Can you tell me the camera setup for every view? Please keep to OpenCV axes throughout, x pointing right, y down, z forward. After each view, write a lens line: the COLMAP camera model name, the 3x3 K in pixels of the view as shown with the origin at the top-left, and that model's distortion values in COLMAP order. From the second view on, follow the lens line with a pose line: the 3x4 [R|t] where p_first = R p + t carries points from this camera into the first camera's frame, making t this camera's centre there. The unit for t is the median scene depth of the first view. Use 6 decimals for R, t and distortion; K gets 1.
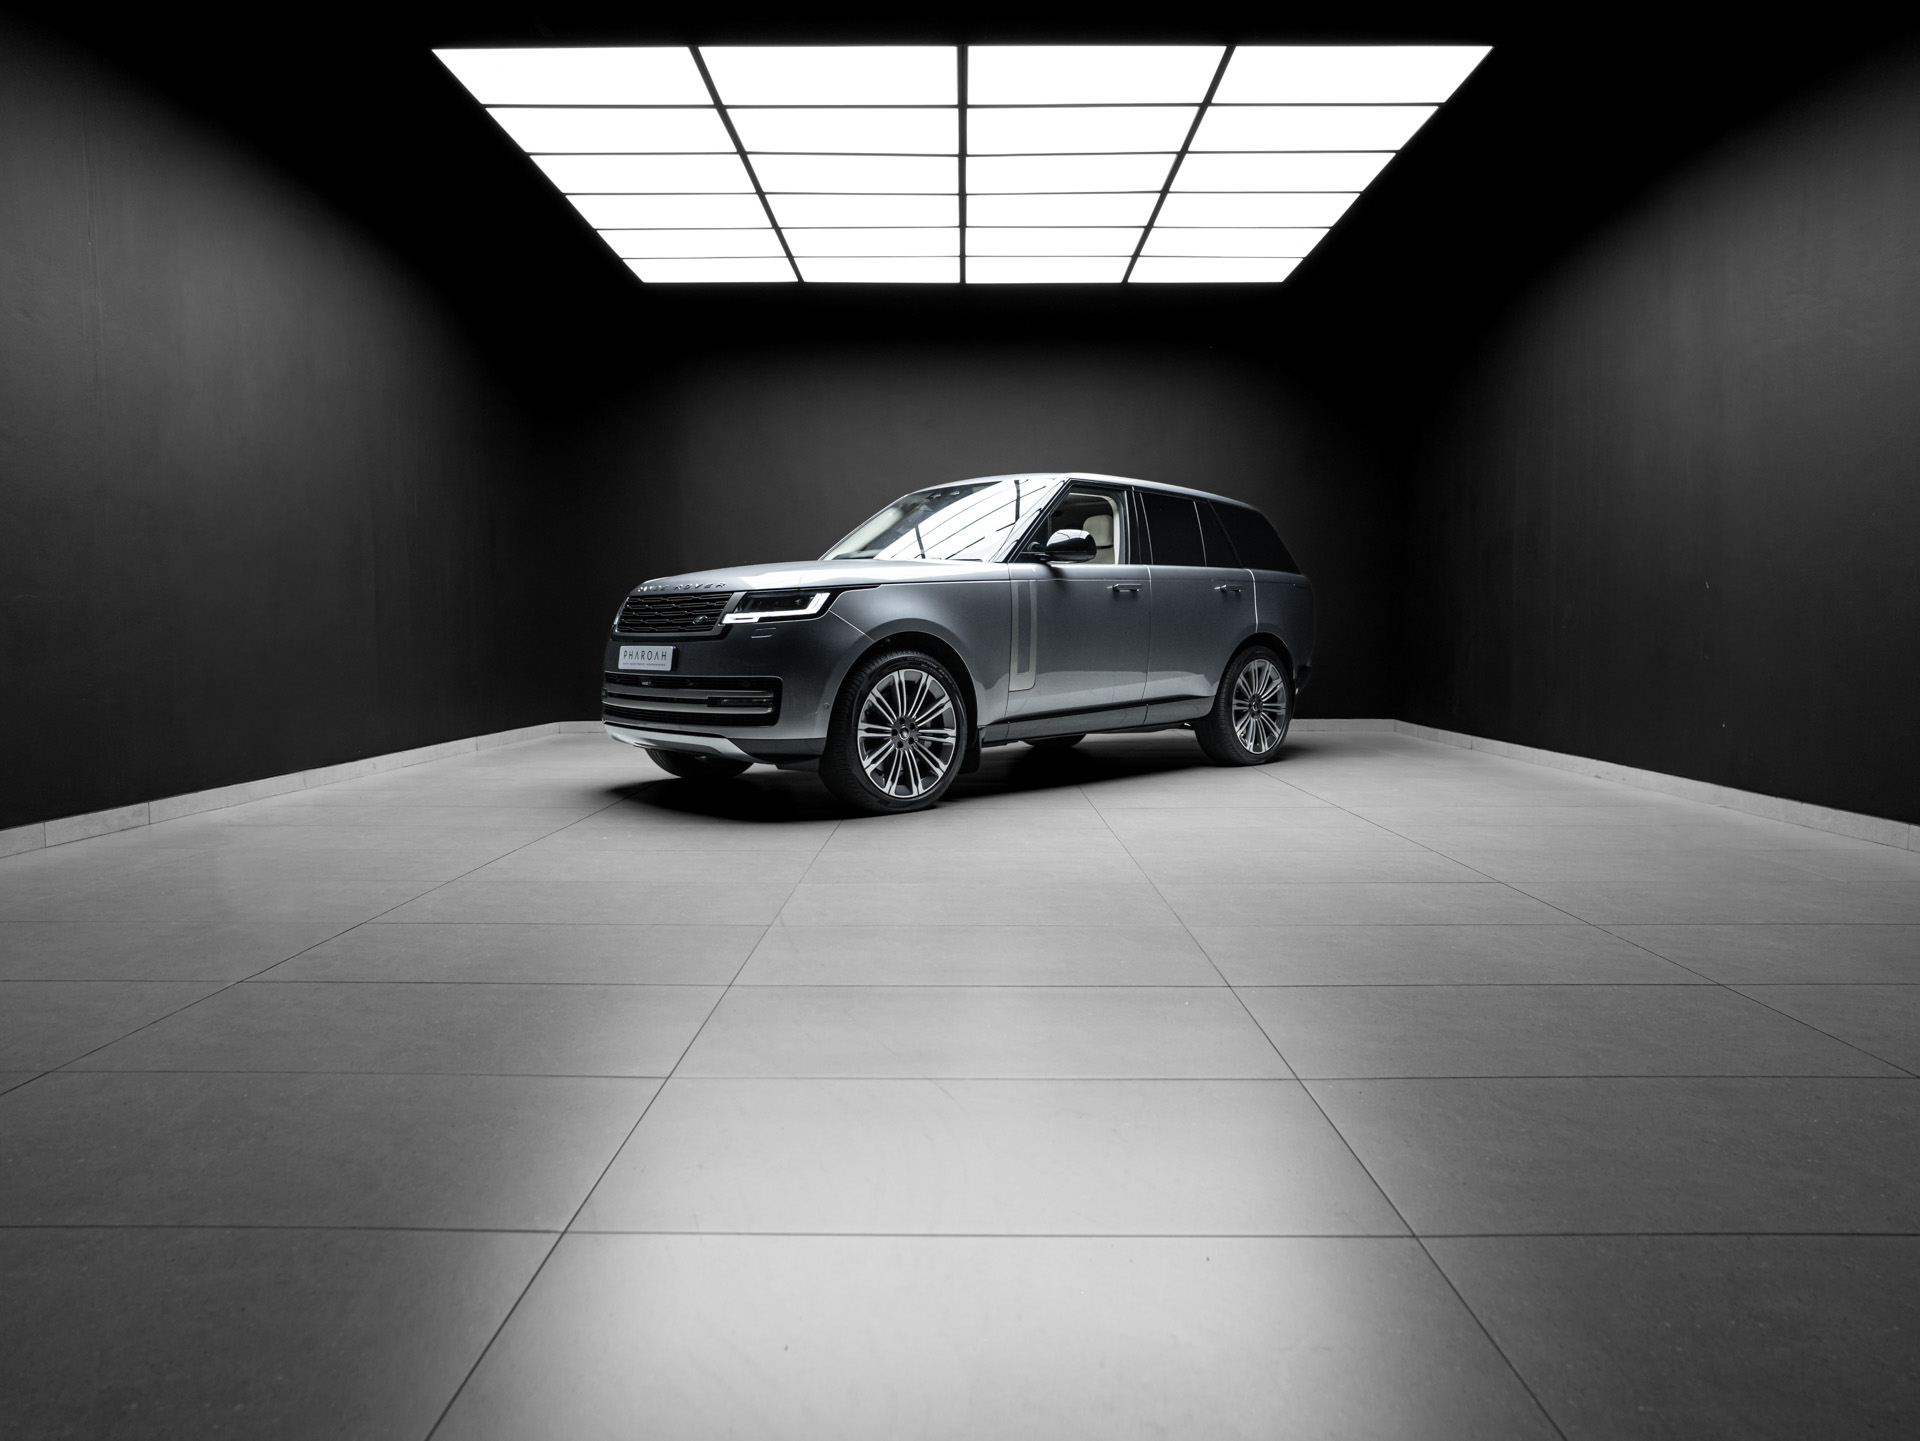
lens RADIAL K [[1106.9, 0, 966.4], [0, 1106.9, 736.7], [0, 0, 1]] dist [-0.031276, -0.000446]
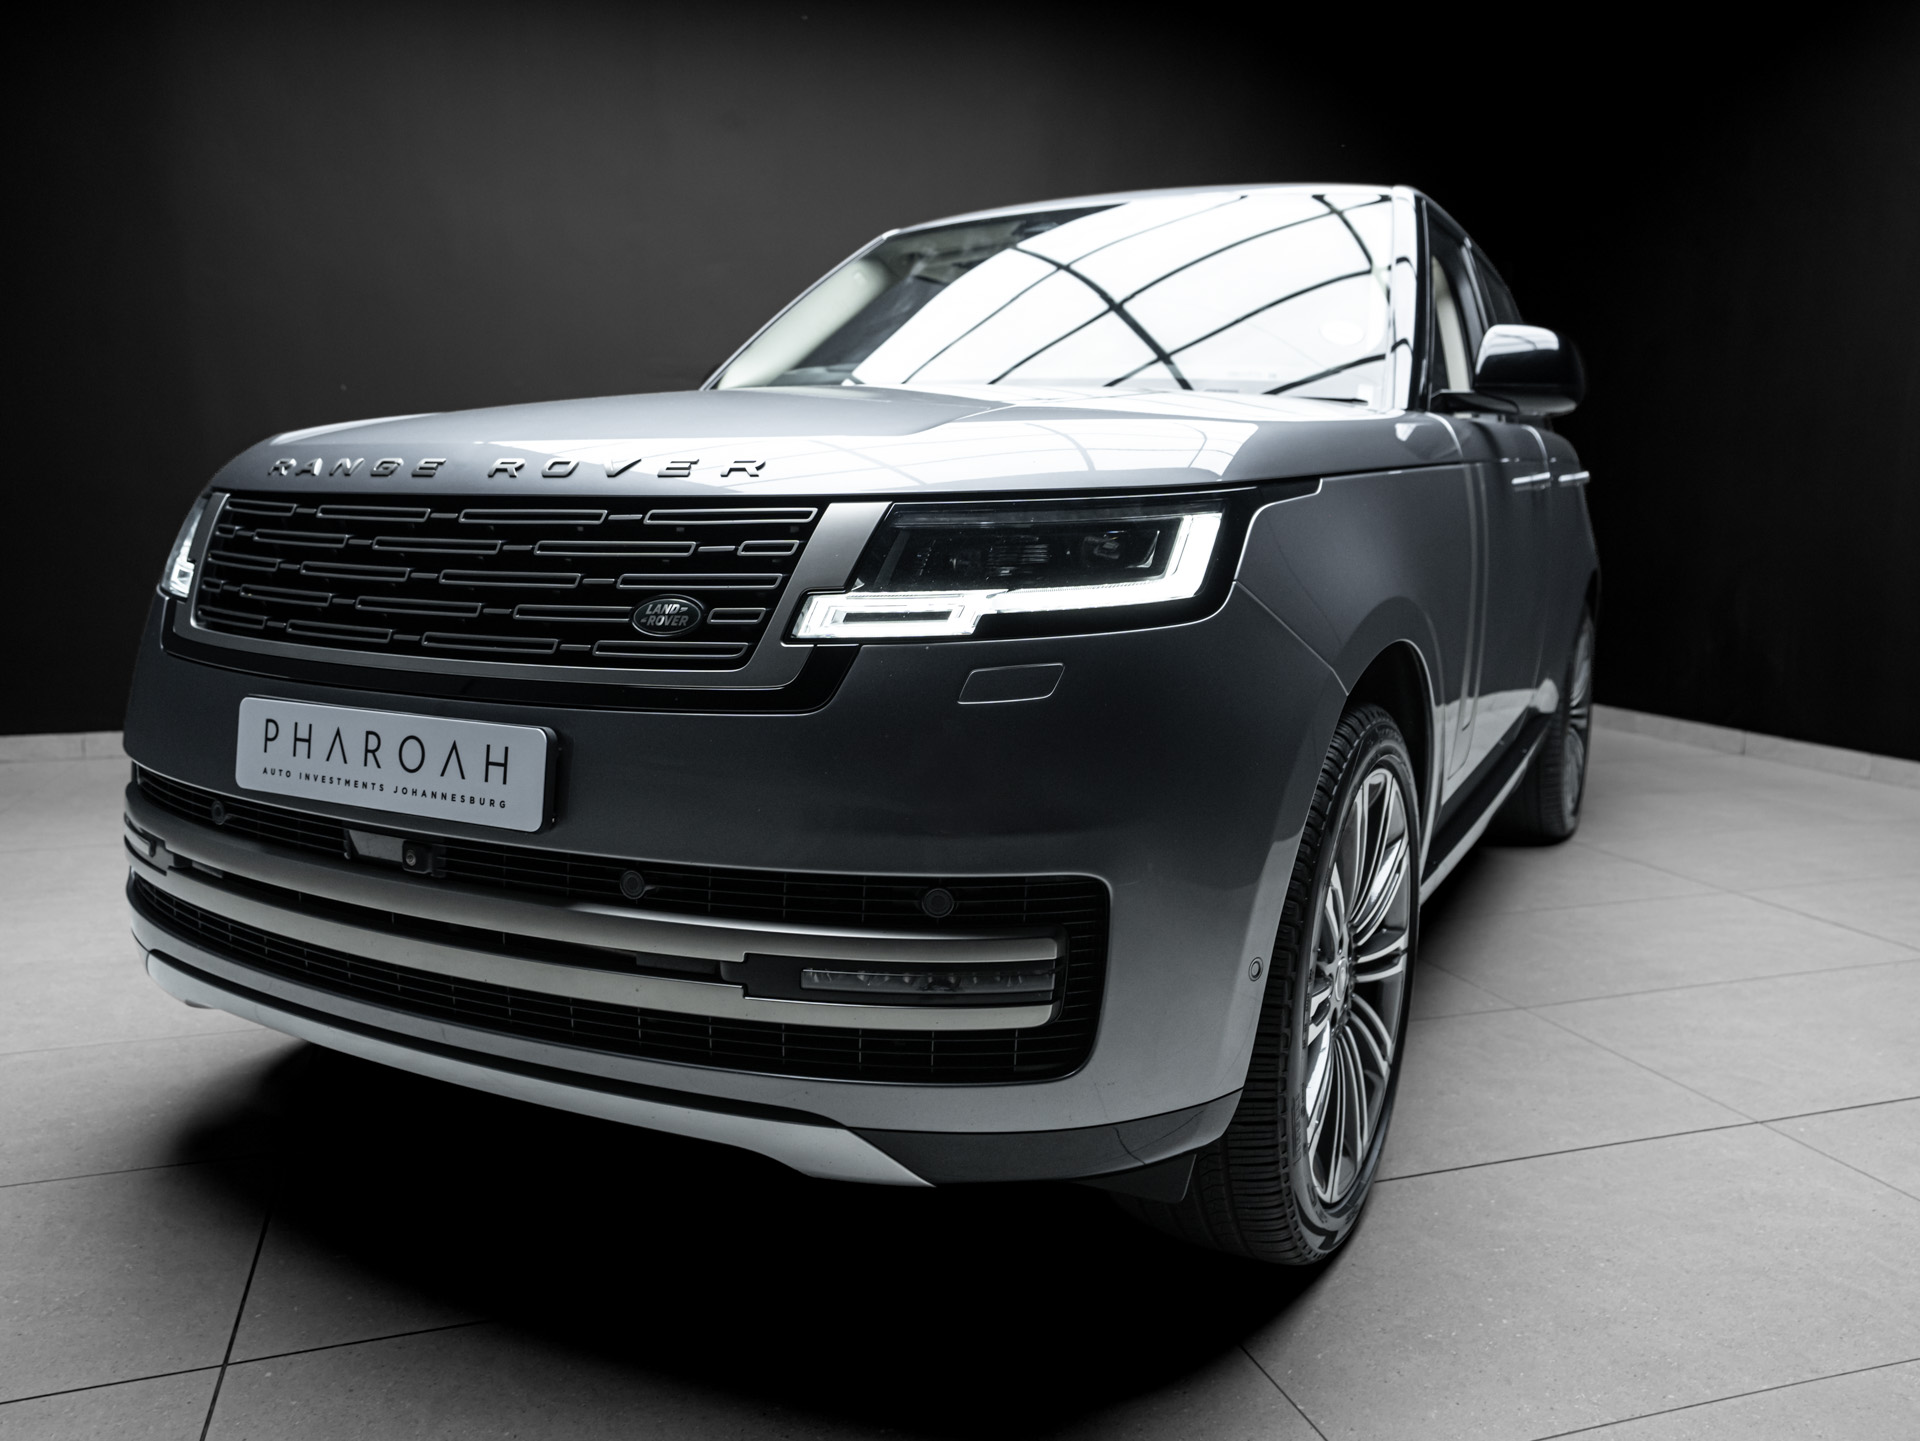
lens RADIAL K [[1374.4, 0, 943.4], [0, 1374.4, 727.2], [0, 0, 1]] dist [0.000822, 0.006695]
pose [[0.954579, -0.041878, 0.295000, -0.239327], [0.020311, 0.996916, 0.075797, -0.090553], [-0.297265, -0.066362, 0.952486, 0.613659]]
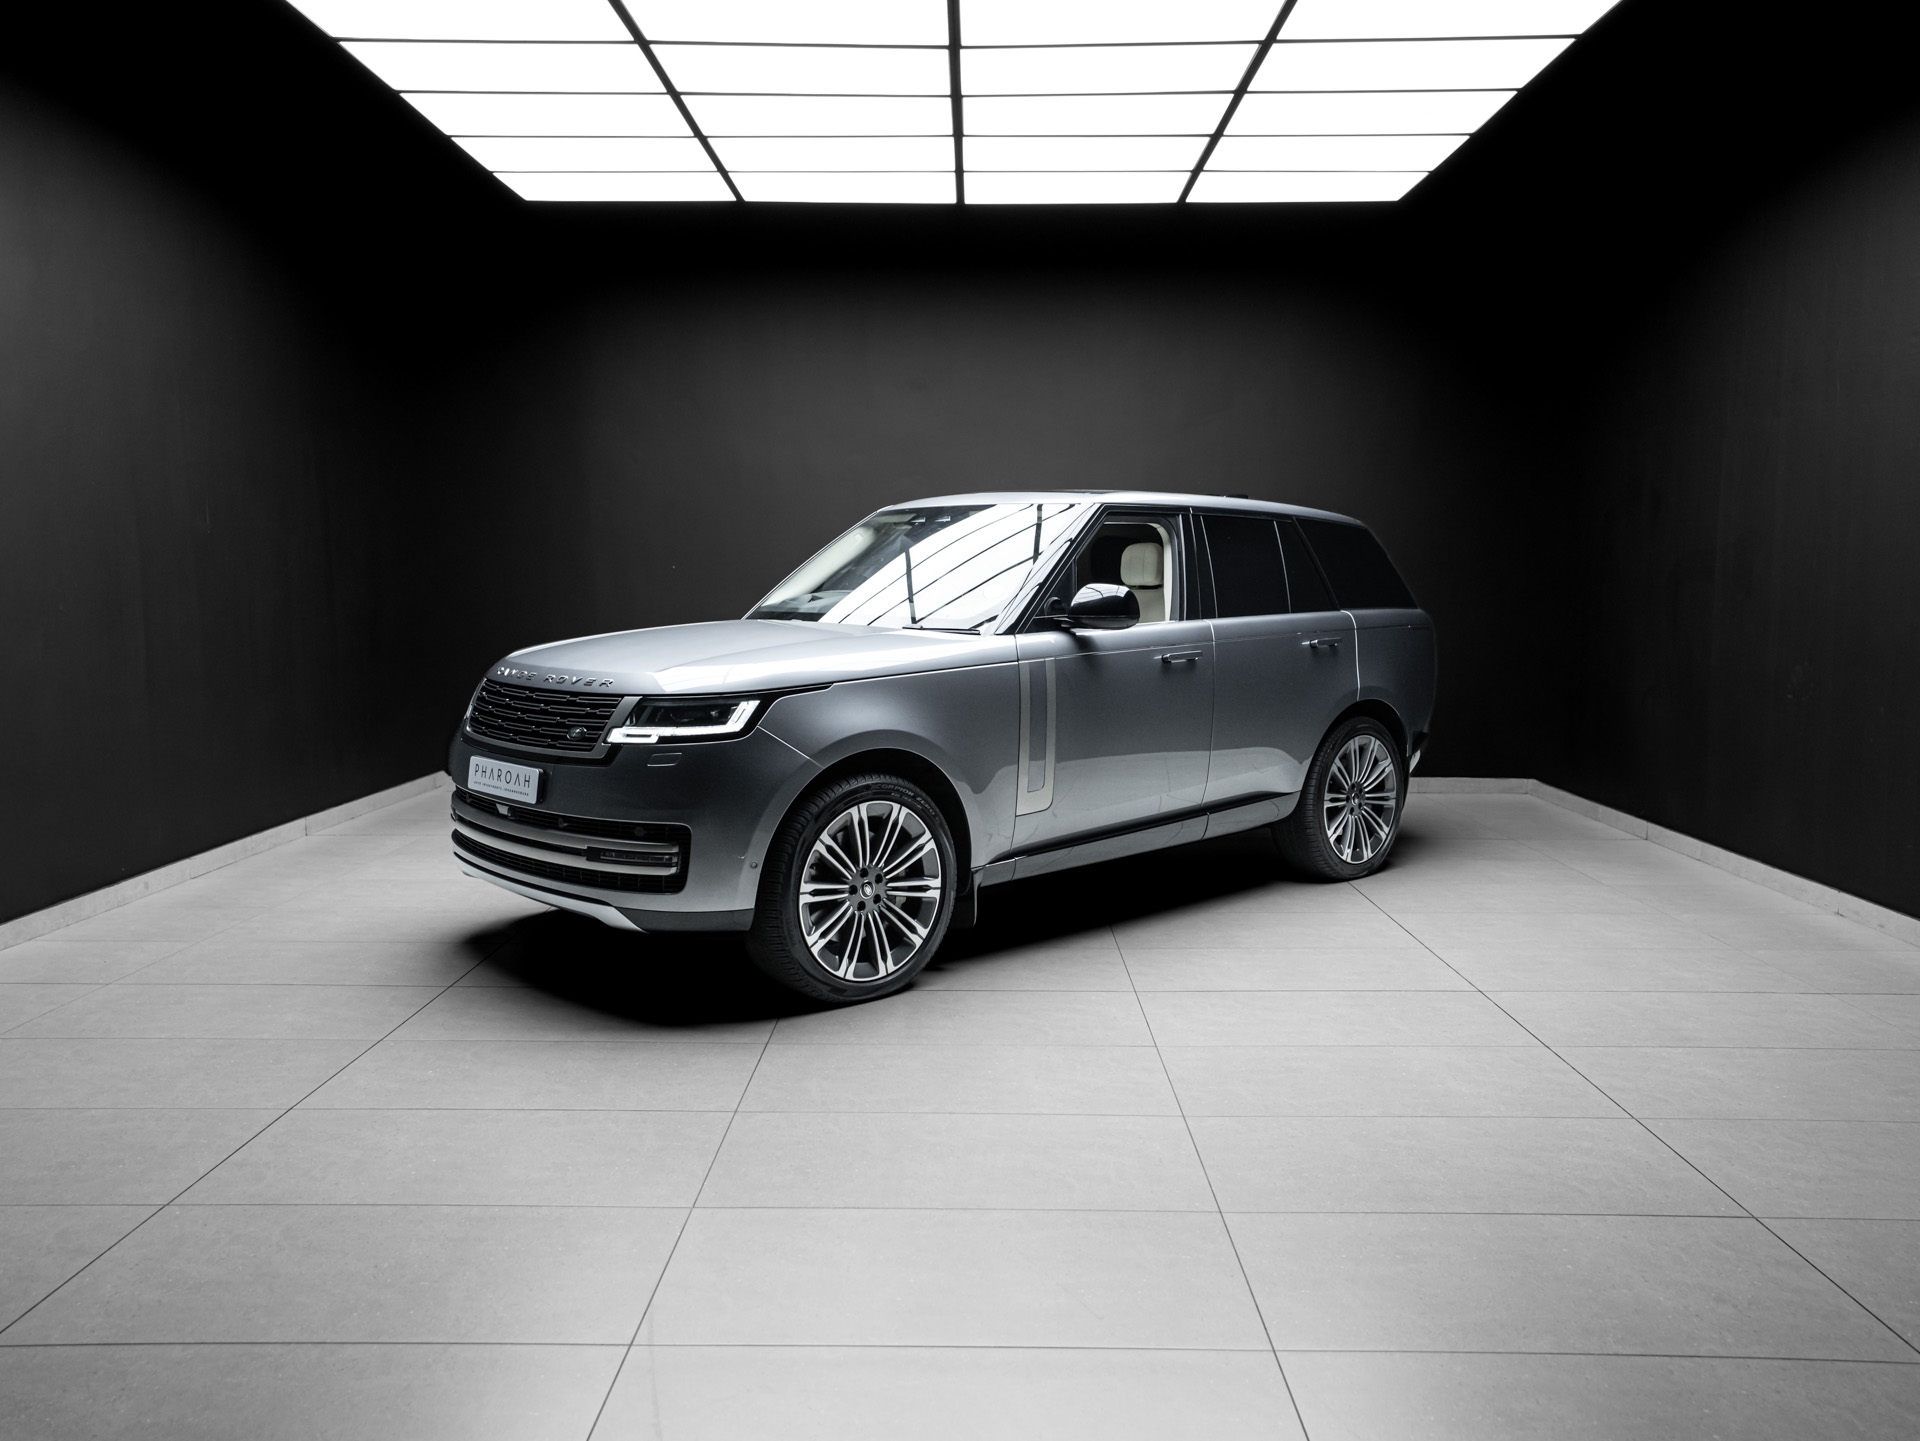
lens RADIAL K [[1374.4, 0, 964.9], [0, 1374.4, 749.2], [0, 0, 1]] dist [0.000822, 0.006695]
pose [[0.999965, 0.003712, -0.007528, 0.011568], [-0.003526, 0.999692, 0.024570, -0.103527], [0.007617, -0.024543, 0.999670, 0.108740]]
